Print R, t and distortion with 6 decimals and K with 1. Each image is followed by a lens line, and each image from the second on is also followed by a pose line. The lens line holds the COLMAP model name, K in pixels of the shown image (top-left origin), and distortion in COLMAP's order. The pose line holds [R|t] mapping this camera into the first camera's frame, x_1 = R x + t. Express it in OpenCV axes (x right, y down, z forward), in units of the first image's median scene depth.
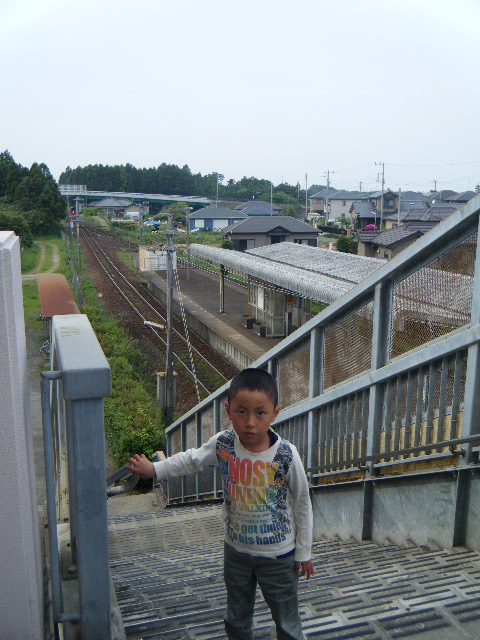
lens RADIAL K [[653.1, 0, 240.0], [0, 653.1, 320.0], [0, 0, 1]] dist [0.001898, 0.001424]
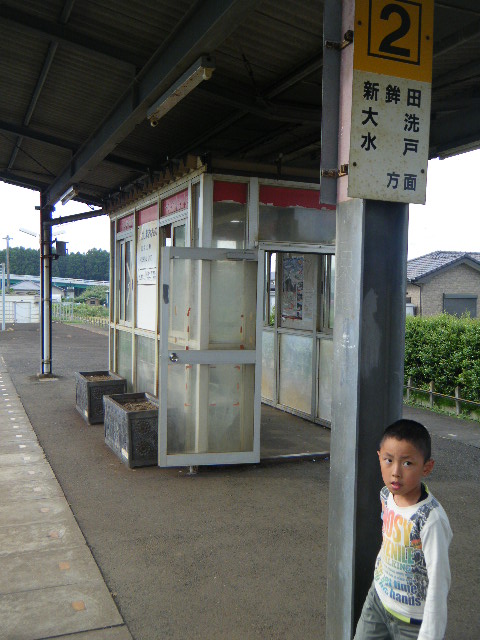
lens RADIAL K [[653.1, 0, 240.0], [0, 653.1, 320.0], [0, 0, 1]] dist [0.001898, 0.001424]
pose [[0.995967, 0.008078, 0.089357, 0.042929], [0.005876, 0.987928, -0.154805, 0.012956], [-0.089529, 0.154706, 0.983896, 0.773792]]
